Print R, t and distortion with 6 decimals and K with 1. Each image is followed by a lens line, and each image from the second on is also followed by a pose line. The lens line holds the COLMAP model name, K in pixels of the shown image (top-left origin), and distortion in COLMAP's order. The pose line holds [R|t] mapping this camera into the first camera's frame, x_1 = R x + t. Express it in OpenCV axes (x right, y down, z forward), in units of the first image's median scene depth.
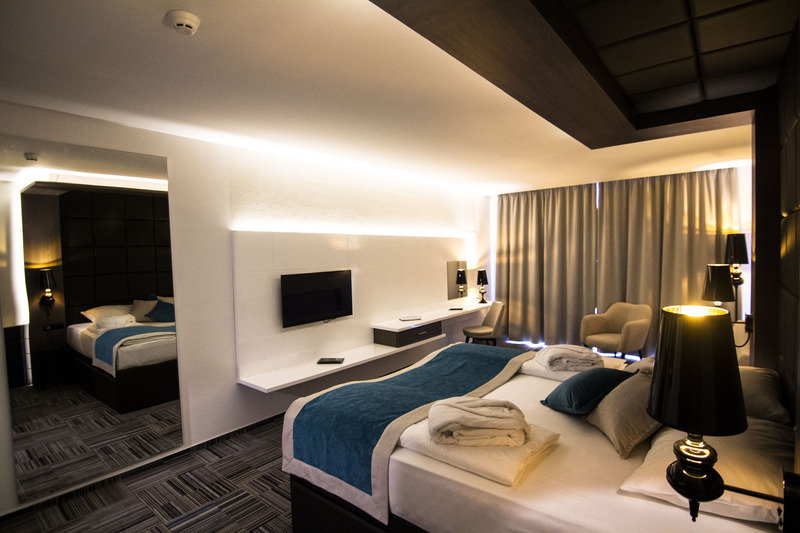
lens RADIAL K [[405.8, 0, 397.6], [0, 405.8, 270.4], [0, 0, 1]] dist [-0.025597, -0.000882]
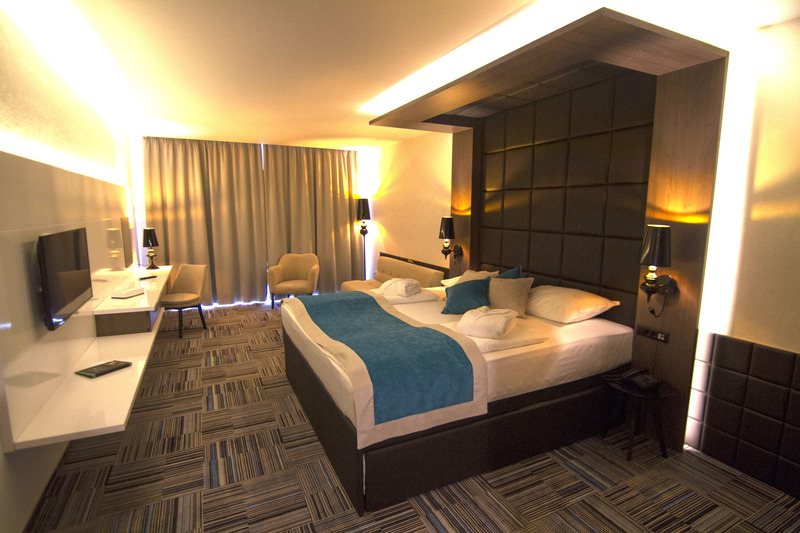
lens RADIAL K [[405.8, 0, 415.0], [0, 405.8, 270.1], [0, 0, 1]] dist [-0.025597, -0.000882]
pose [[0.397596, -0.109691, 0.910980, -0.350762], [0.025715, 0.993771, 0.108436, 0.008687], [-0.917200, -0.019688, 0.397940, 0.197702]]
